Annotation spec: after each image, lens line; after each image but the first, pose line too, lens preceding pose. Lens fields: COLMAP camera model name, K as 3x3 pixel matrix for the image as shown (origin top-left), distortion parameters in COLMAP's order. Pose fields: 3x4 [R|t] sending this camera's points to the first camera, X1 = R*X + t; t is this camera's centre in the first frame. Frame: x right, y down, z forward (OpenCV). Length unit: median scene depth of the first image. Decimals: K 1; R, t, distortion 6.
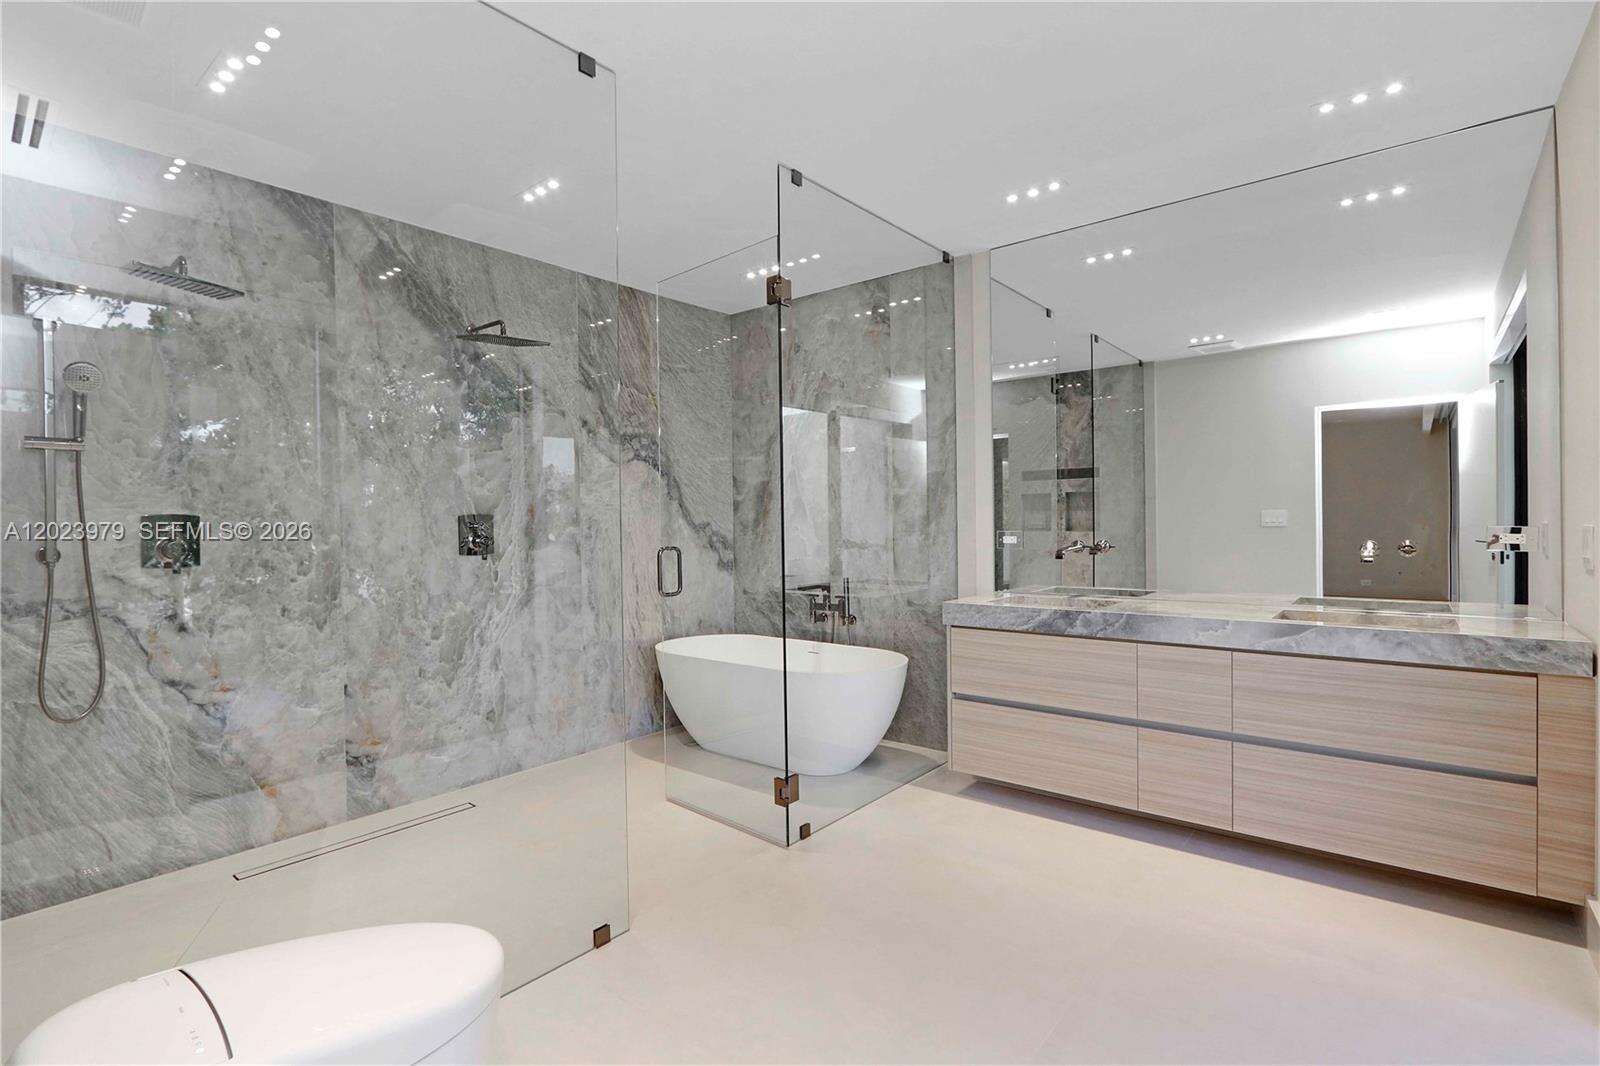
lens RADIAL K [[762.7, 0, 778.5], [0, 762.7, 511.4], [0, 0, 1]] dist [-0.004954, -0.000452]
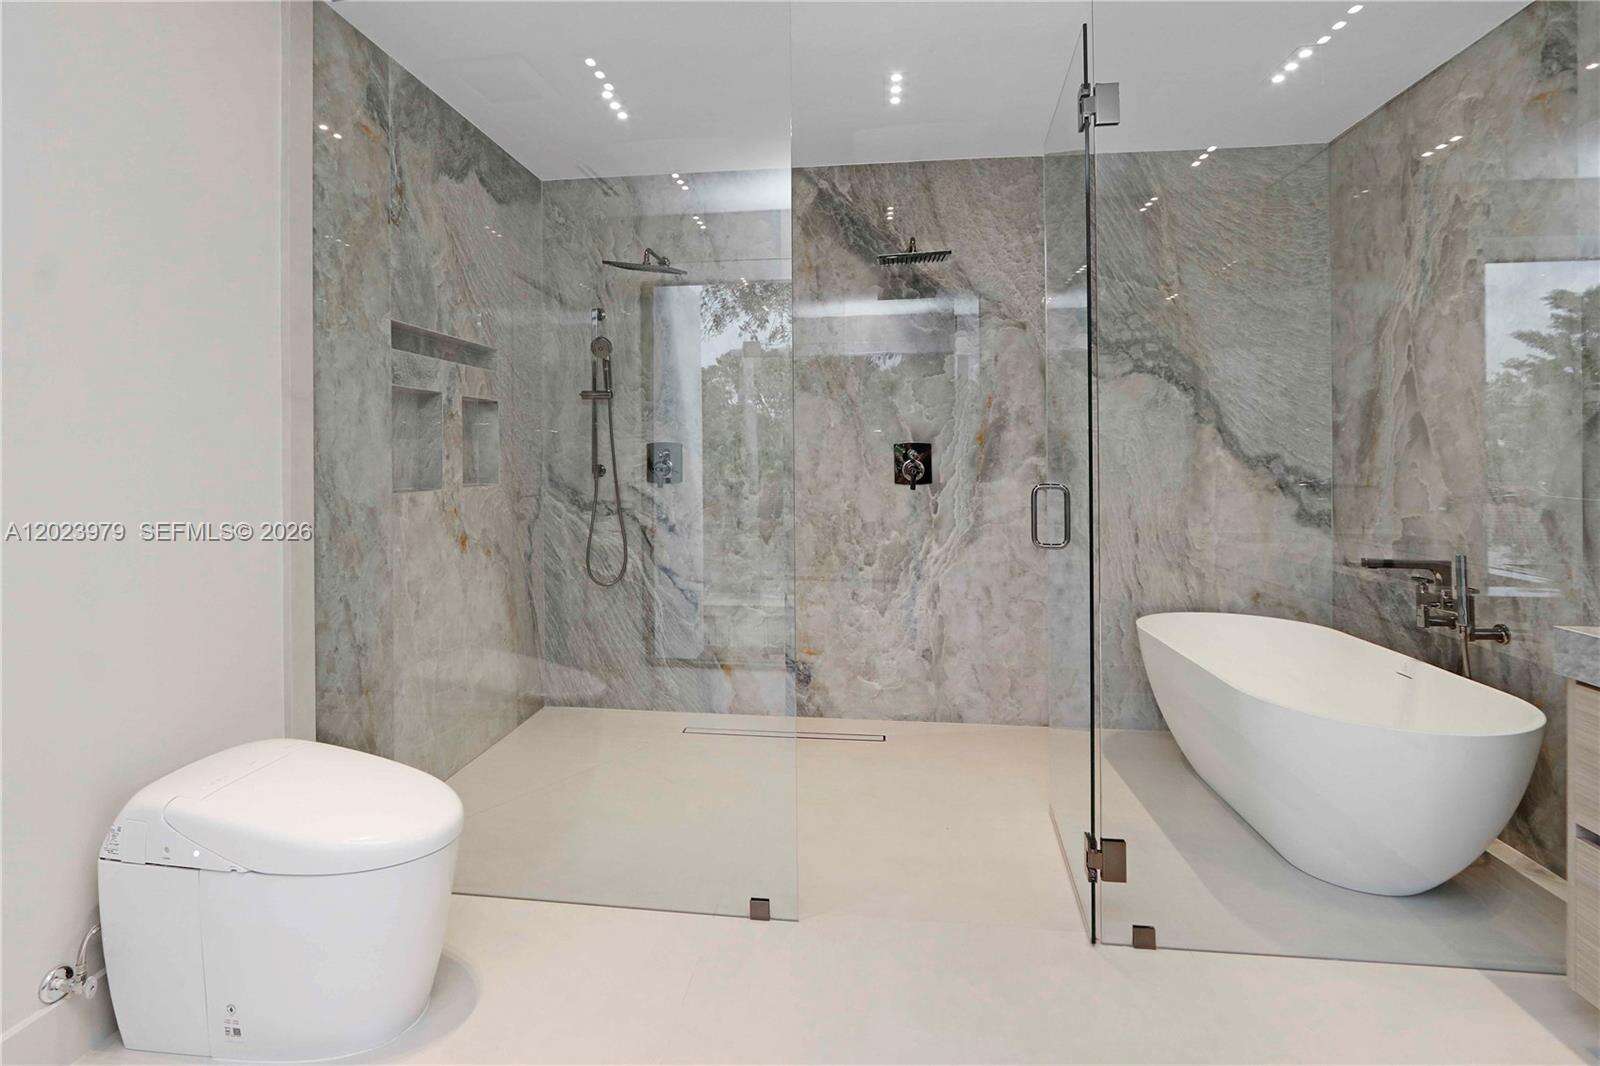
lens RADIAL K [[779.2, 0, 795.3], [0, 779.2, 442.6], [0, 0, 1]] dist [-0.009770, -0.000254]
pose [[0.544607, -0.001497, -0.838690, 0.348426], [0.003232, 0.999995, 0.000314, 0.002929], [0.838685, -0.002881, 0.544609, 0.333581]]
